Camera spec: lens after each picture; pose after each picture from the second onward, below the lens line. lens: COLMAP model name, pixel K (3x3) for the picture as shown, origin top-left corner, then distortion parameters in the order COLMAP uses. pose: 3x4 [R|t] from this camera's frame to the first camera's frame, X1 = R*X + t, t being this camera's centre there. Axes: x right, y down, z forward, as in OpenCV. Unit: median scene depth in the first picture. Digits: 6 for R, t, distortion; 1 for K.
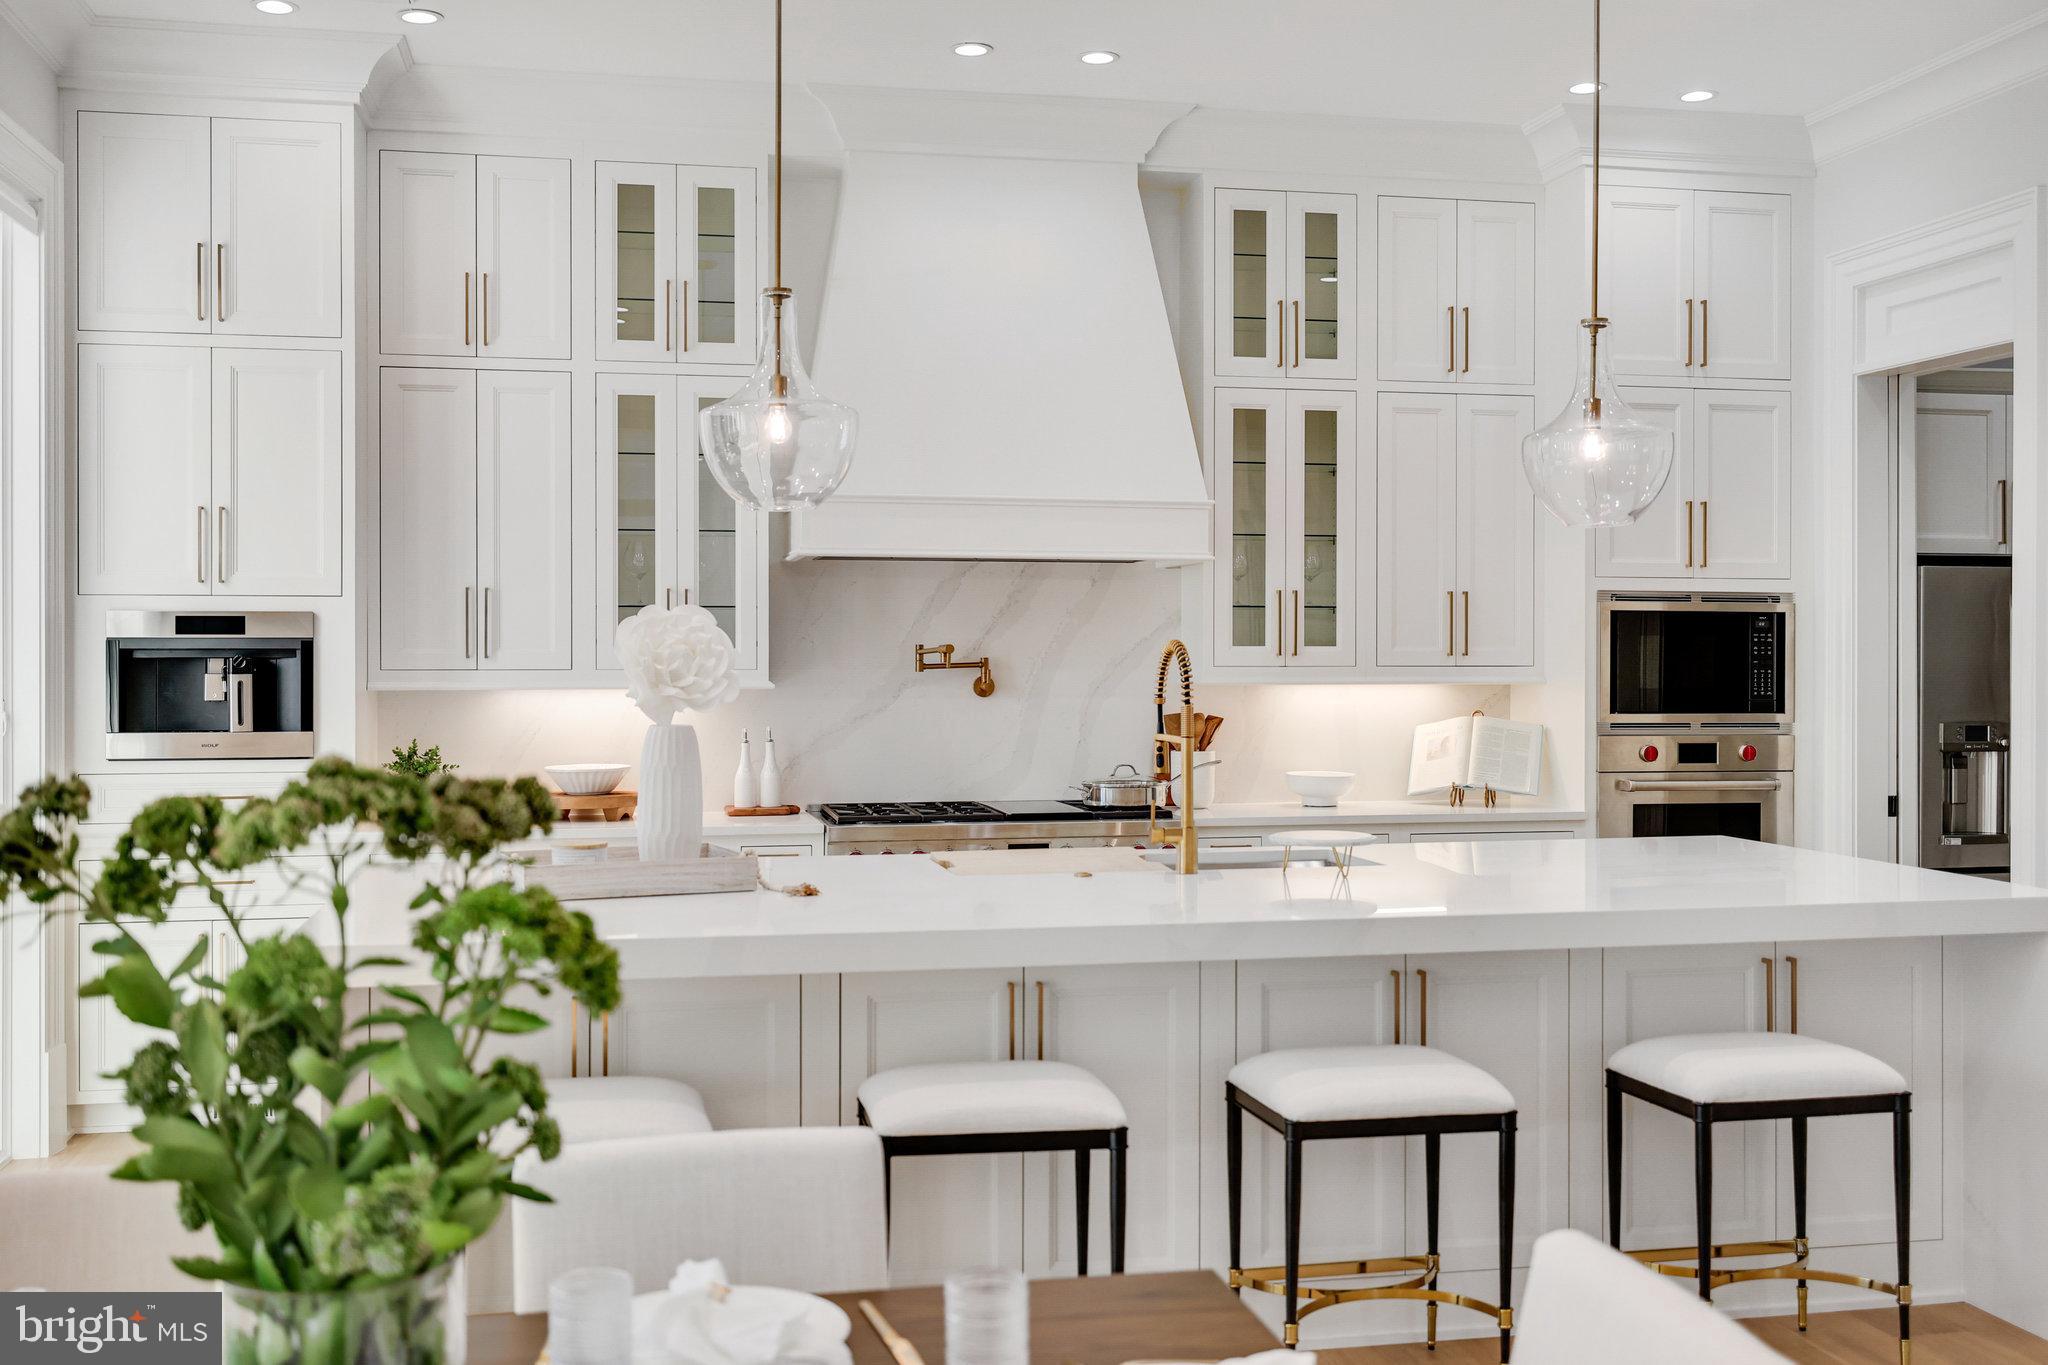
lens RADIAL K [[1972.4, 0, 994.2], [0, 1972.4, 657.1], [0, 0, 1]] dist [0.003977, 0.000000]
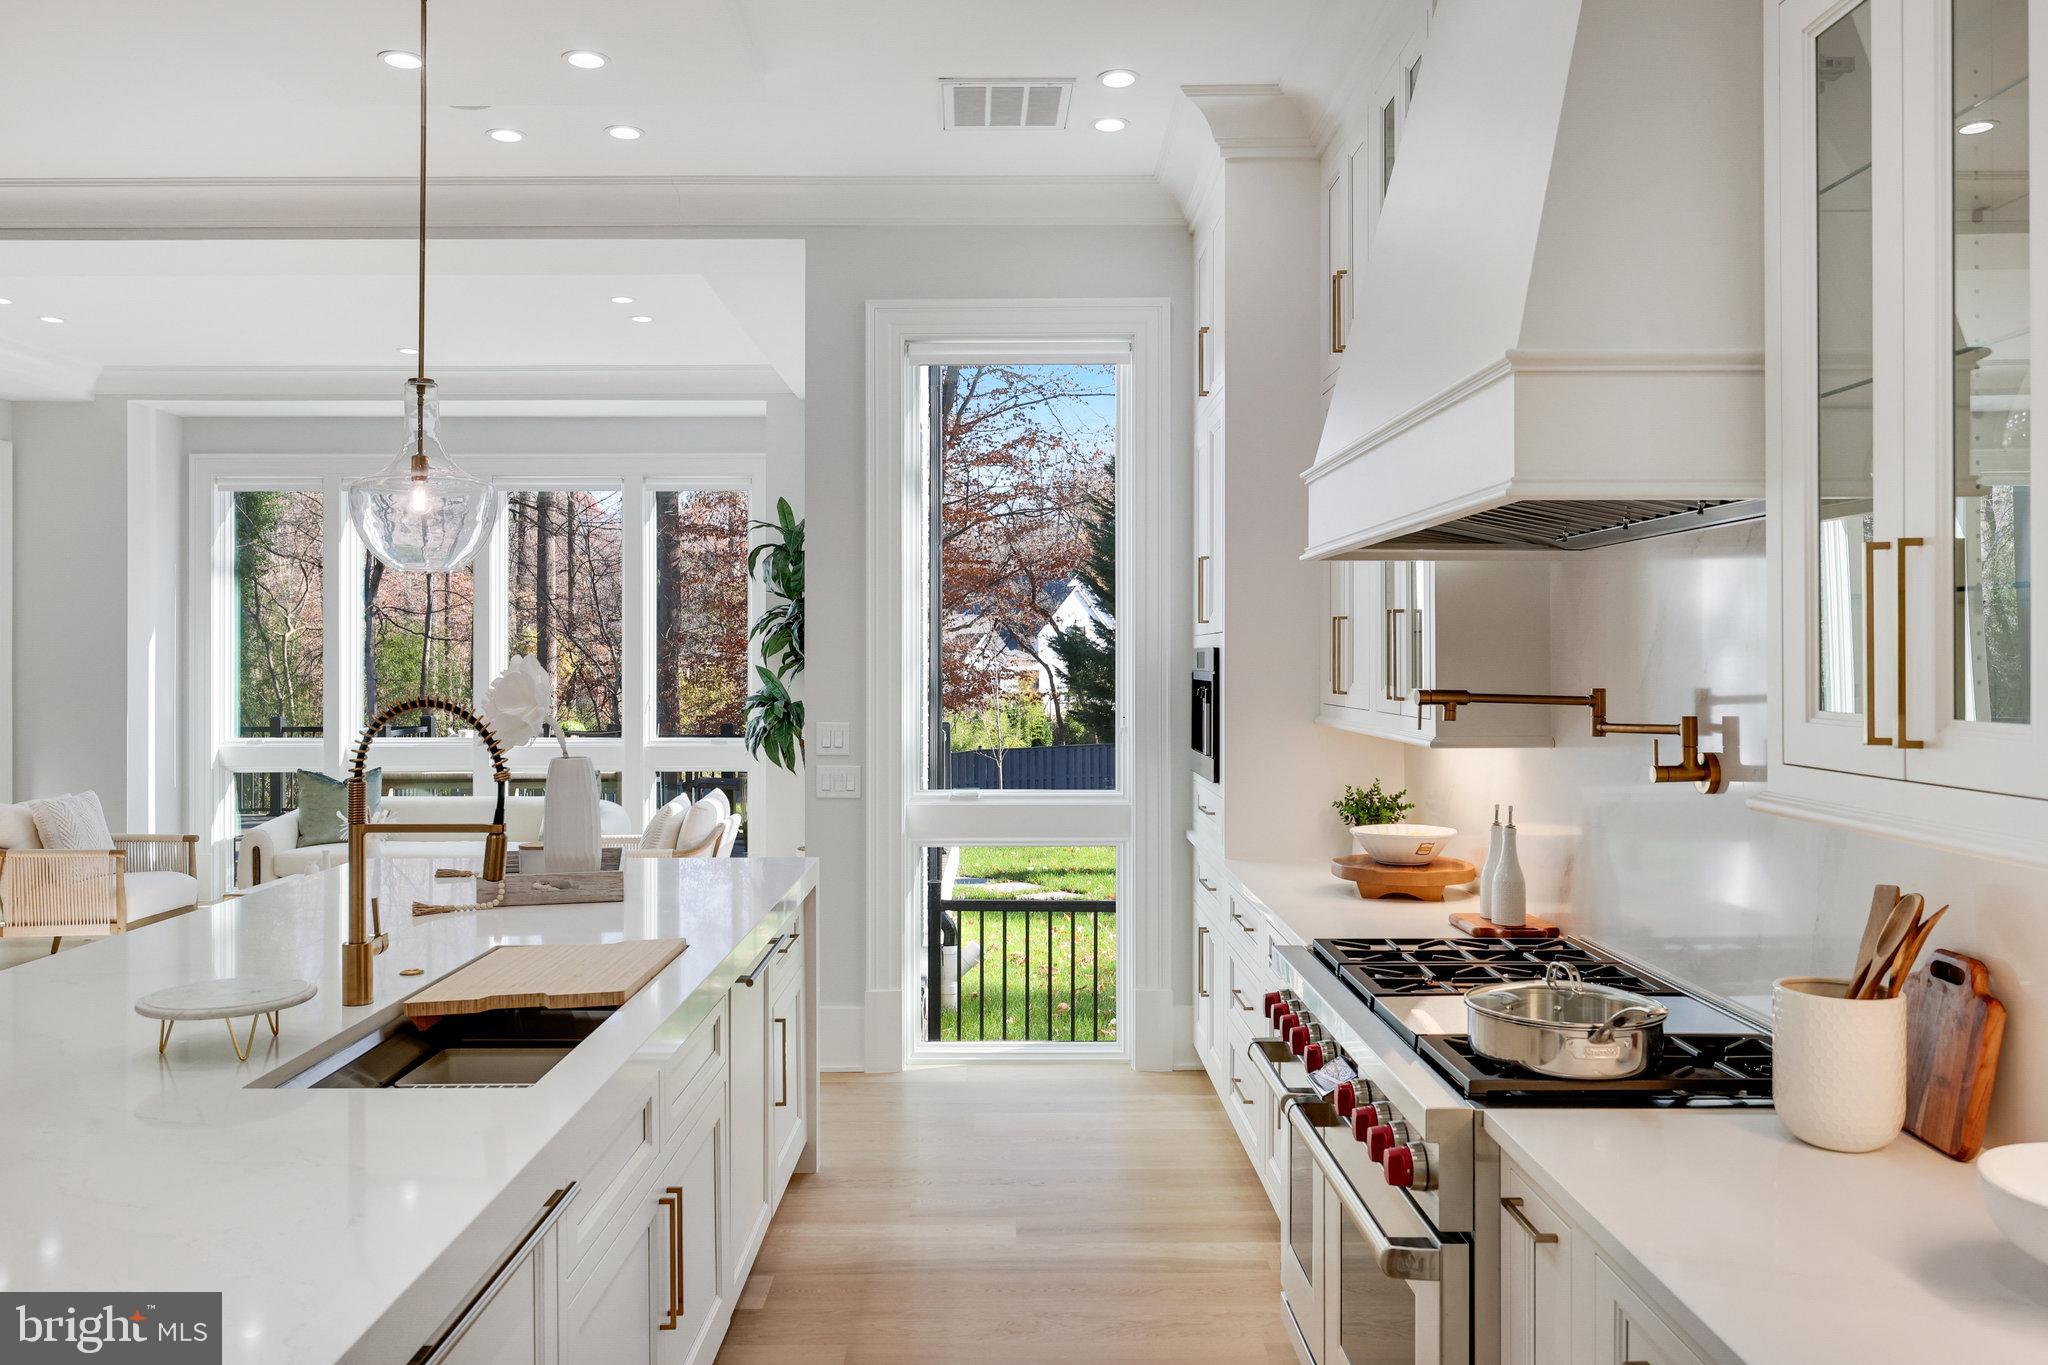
lens RADIAL K [[1479.6, 0, 1011.2], [0, 1479.6, 663.9], [0, 0, 1]] dist [0.000736, 0.001198]
pose [[-0.191953, 0.004350, -0.981394, 0.412075], [0.001216, 0.999990, 0.004194, -0.015354], [0.981403, -0.000389, -0.191956, 0.922758]]
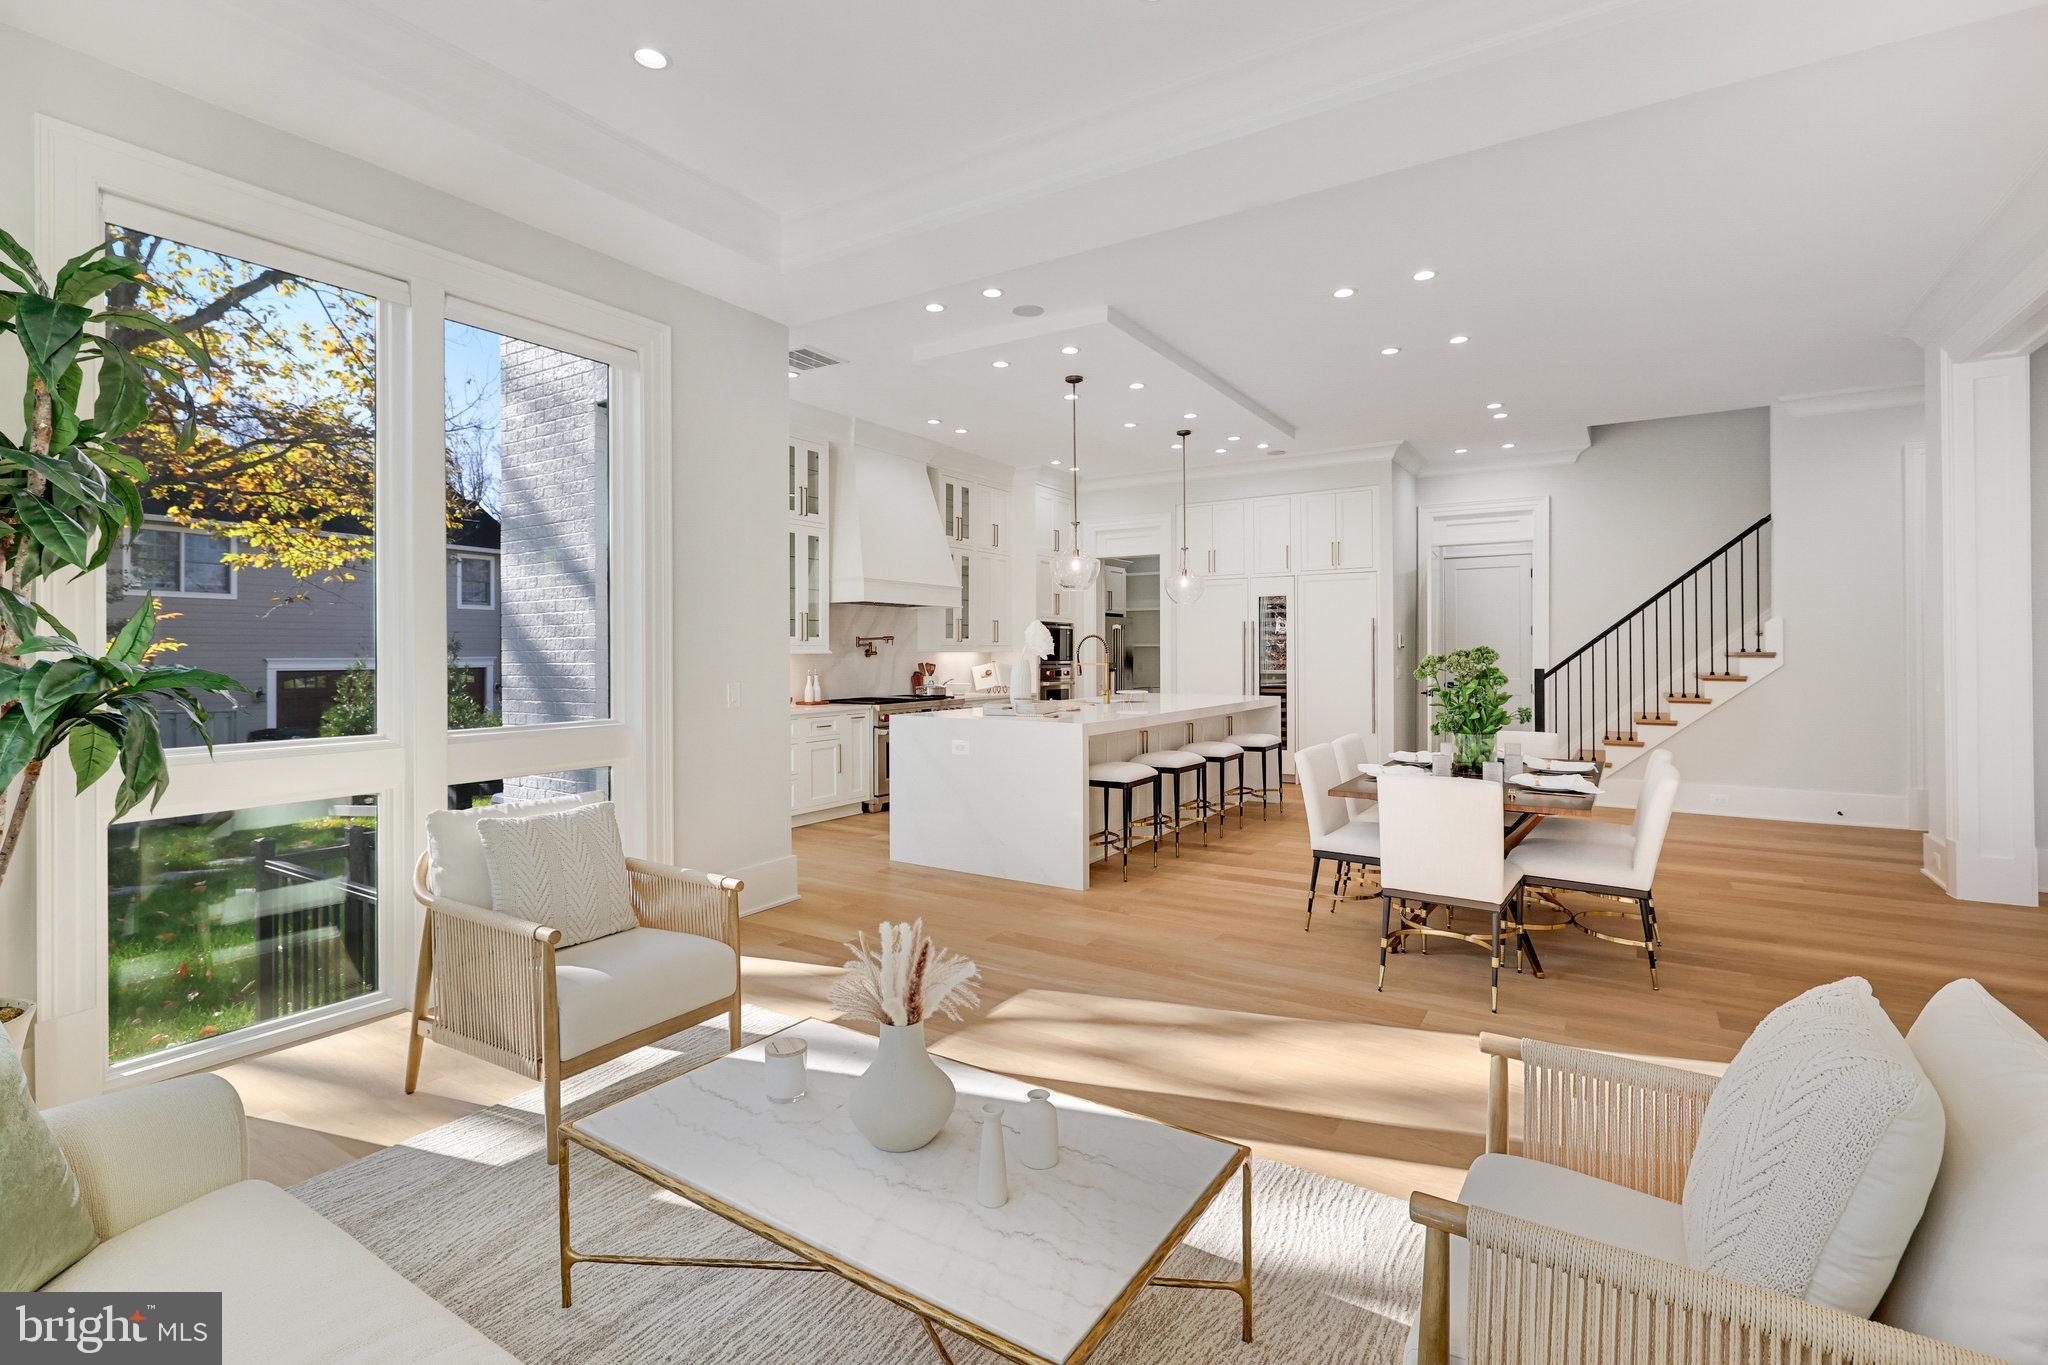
lens RADIAL K [[935.4, 0, 994.8], [0, 935.4, 638.2], [0, 0, 1]] dist [-0.001929, 0.000533]
pose [[0.710600, 0.008768, 0.703542, -0.772220], [0.004010, 0.999856, -0.016510, 0.016599], [-0.703585, 0.014553, 0.710462, 0.010123]]
